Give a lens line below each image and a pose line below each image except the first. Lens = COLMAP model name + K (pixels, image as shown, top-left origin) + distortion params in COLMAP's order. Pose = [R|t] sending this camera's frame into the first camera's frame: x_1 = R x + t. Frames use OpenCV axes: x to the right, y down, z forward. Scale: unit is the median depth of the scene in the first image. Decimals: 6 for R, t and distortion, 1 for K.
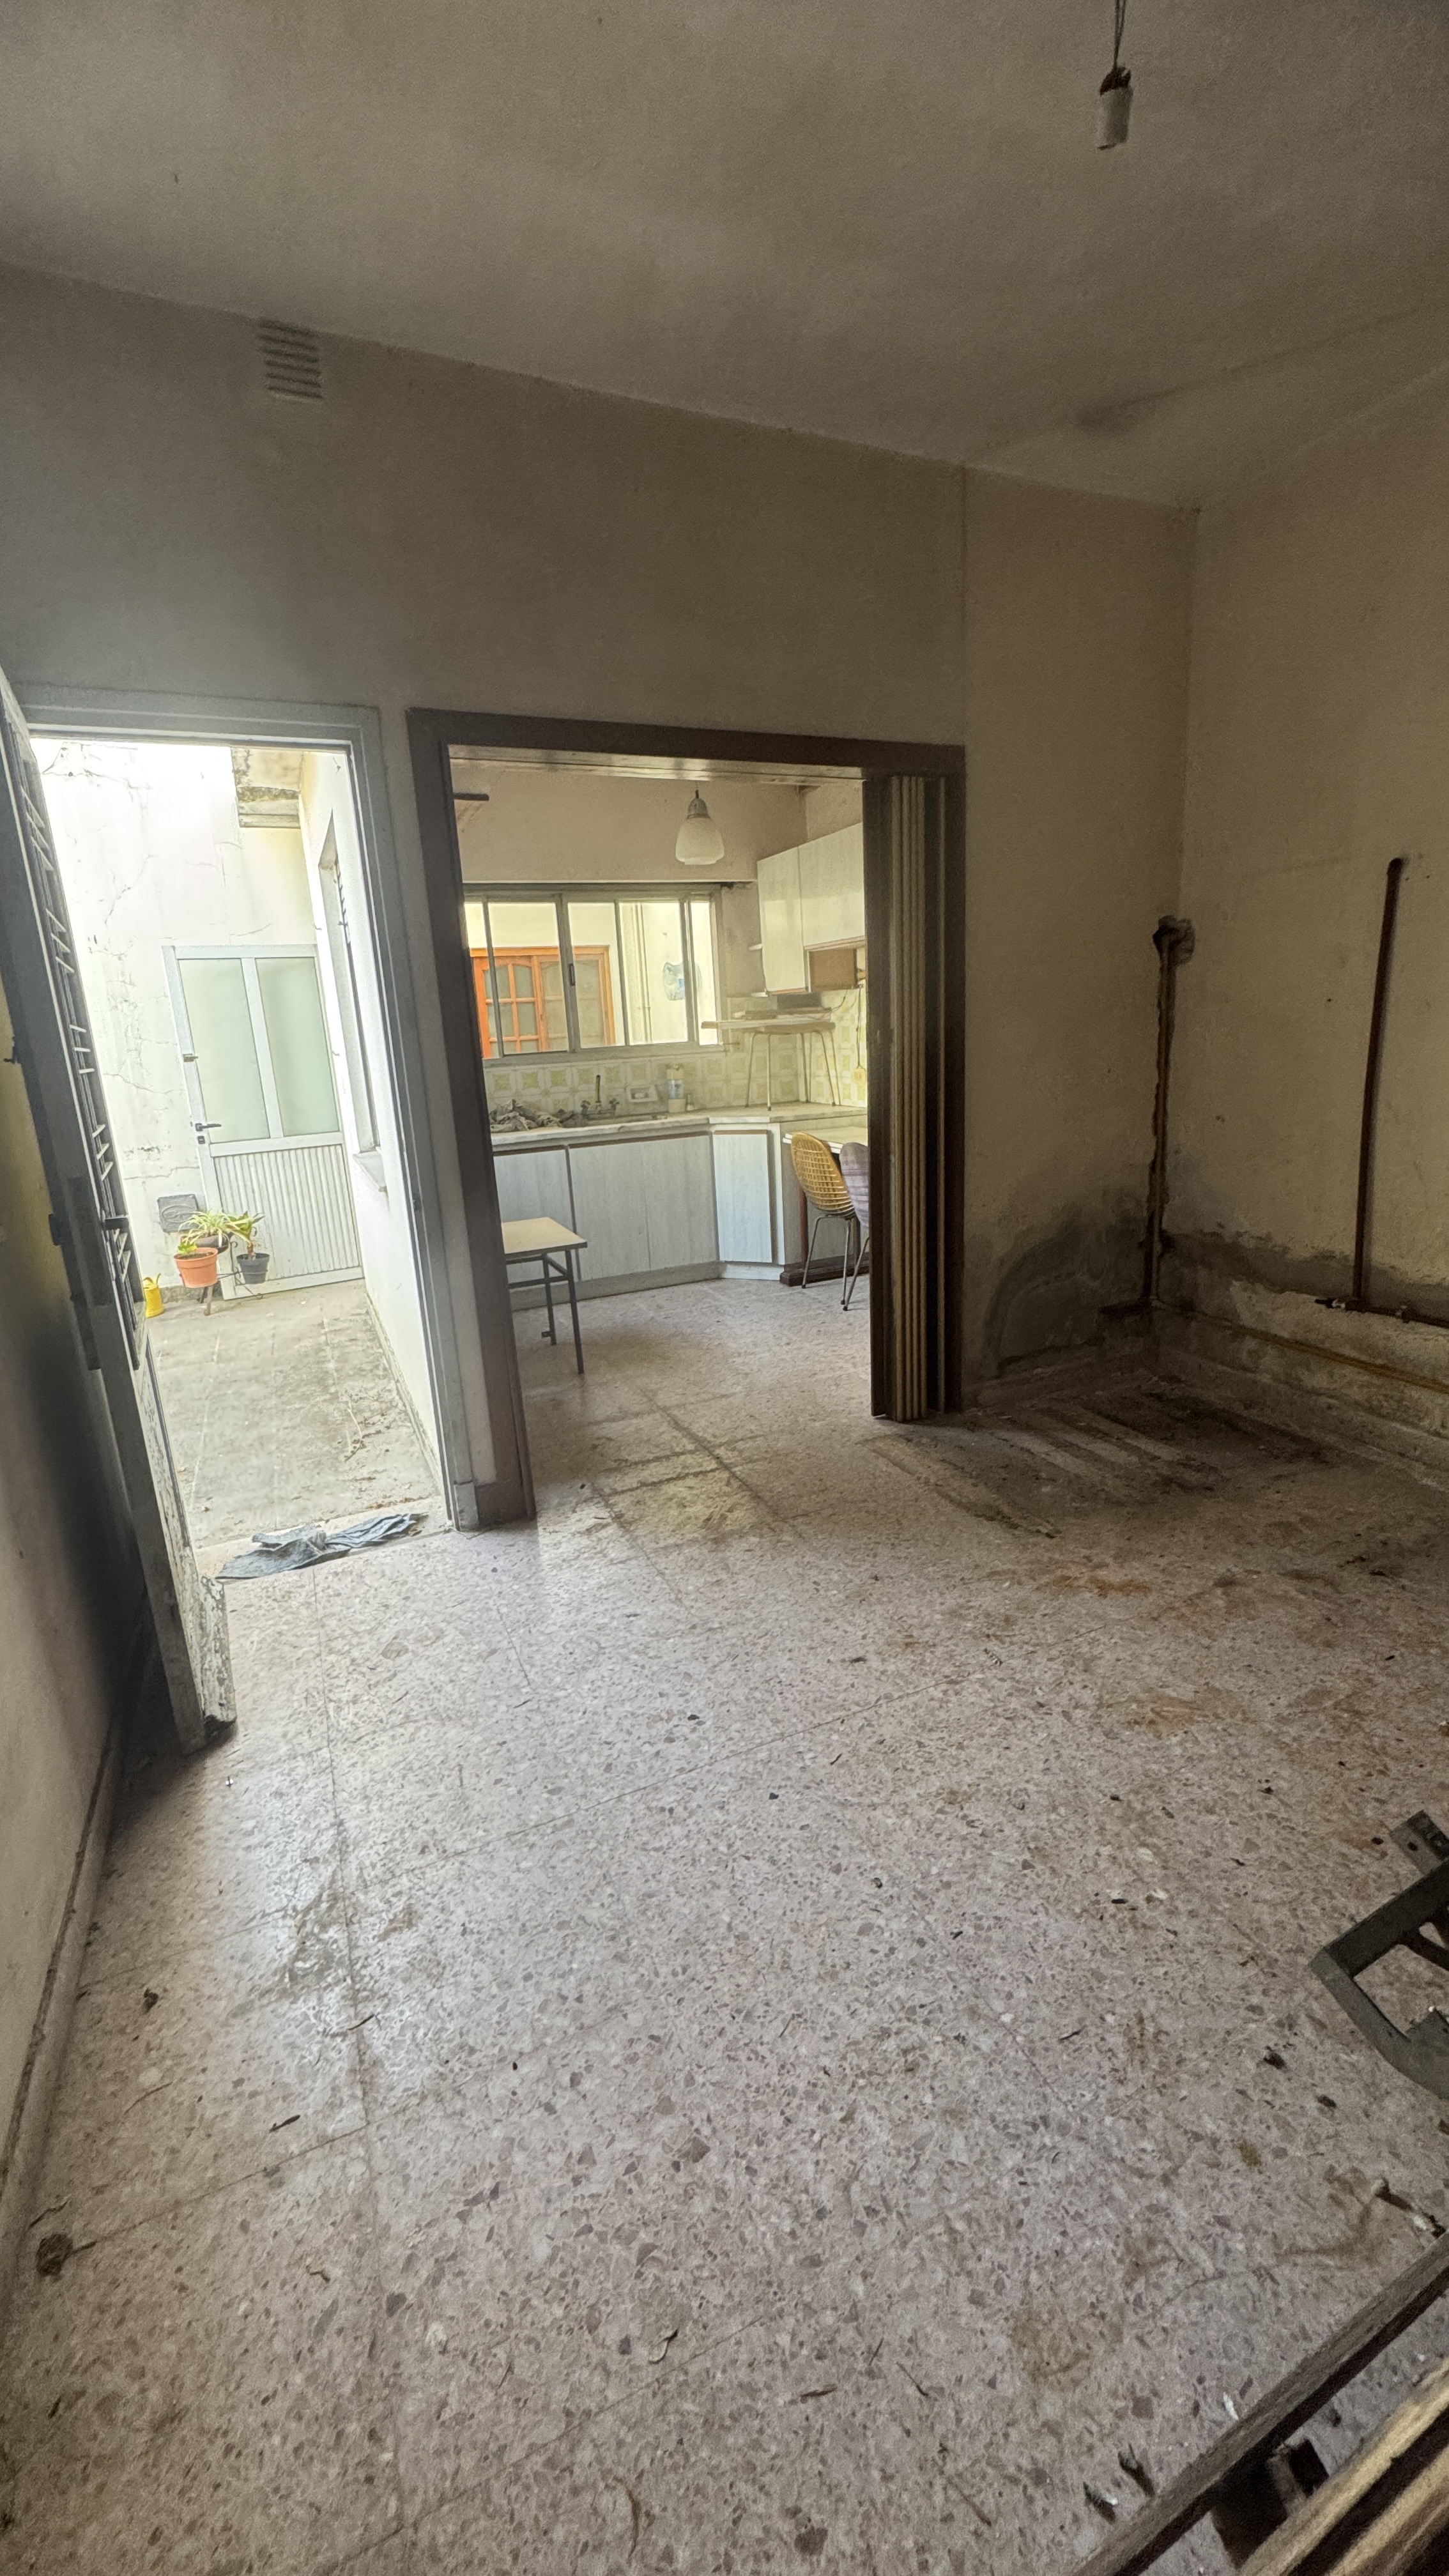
lens RADIAL K [[1028.9, 0, 728.4], [0, 1028.9, 1295.3], [0, 0, 1]] dist [-0.006896, 0.001451]
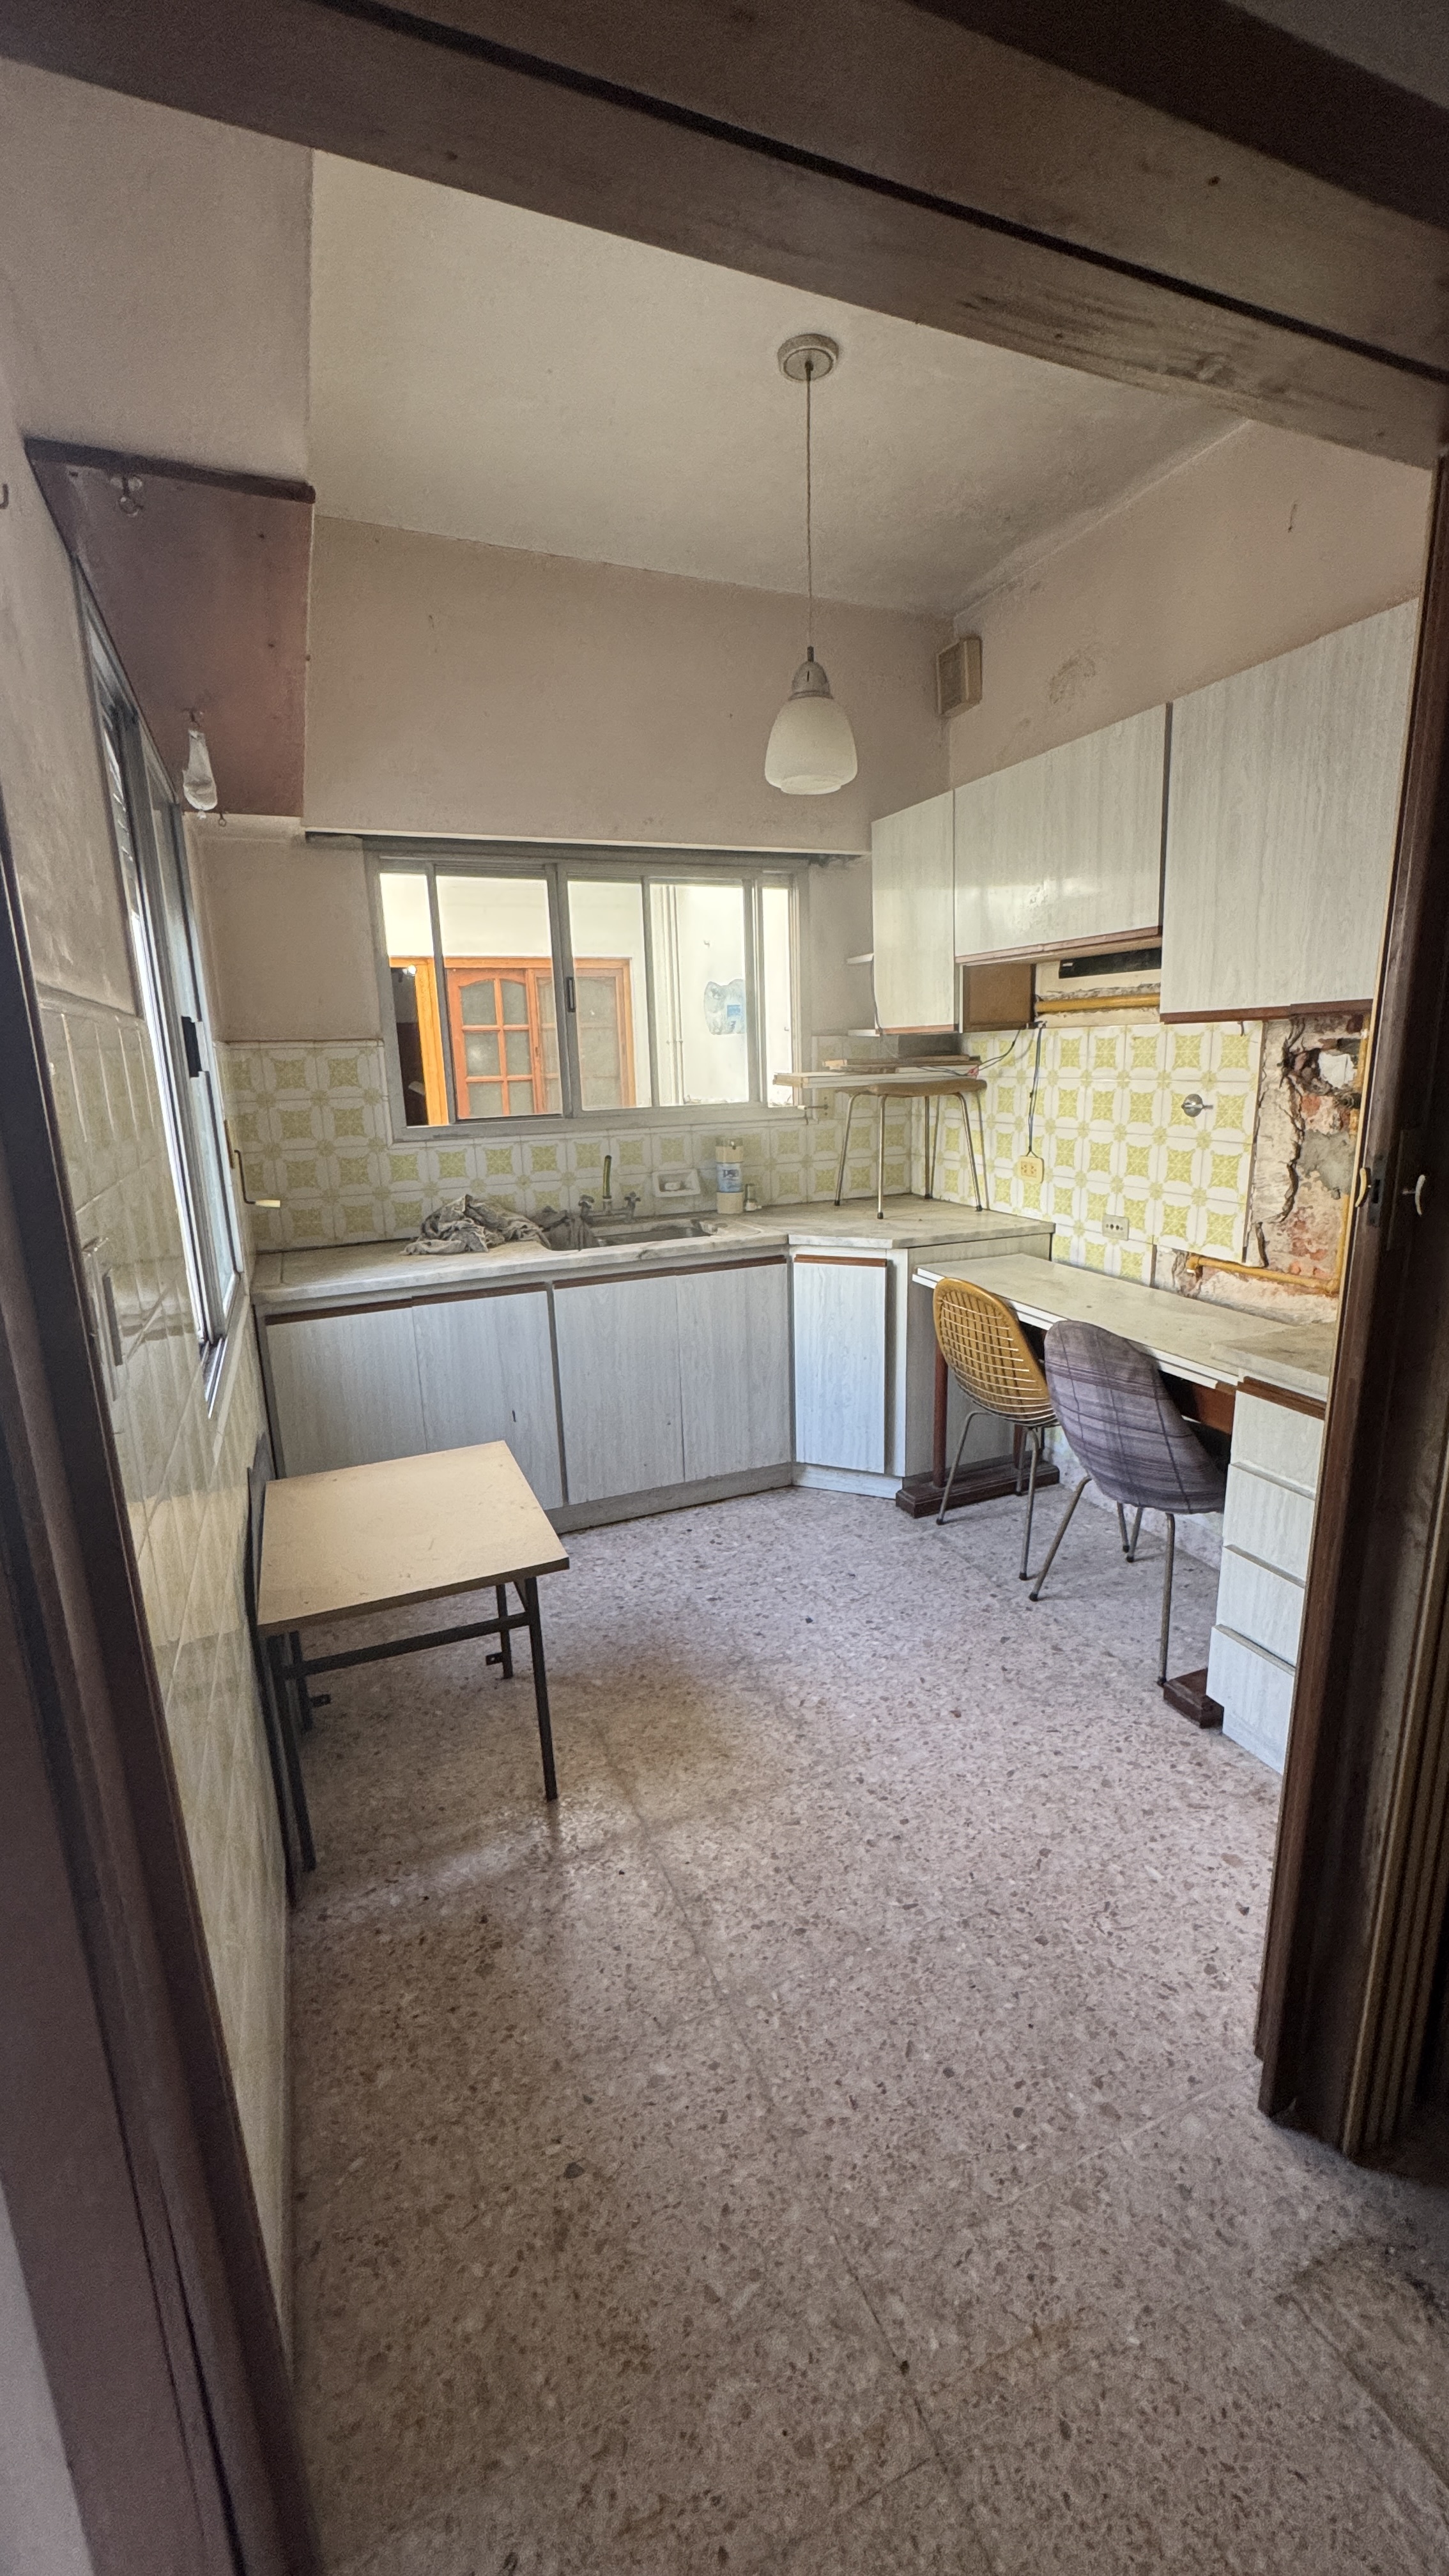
lens RADIAL K [[1028.9, 0, 727.1], [0, 1028.9, 1285.6], [0, 0, 1]] dist [-0.006896, 0.001451]
pose [[0.999610, 0.026333, -0.009303, -0.046291], [-0.026607, 0.999175, -0.030675, -0.117787], [0.008488, 0.030910, 0.999486, 0.378265]]
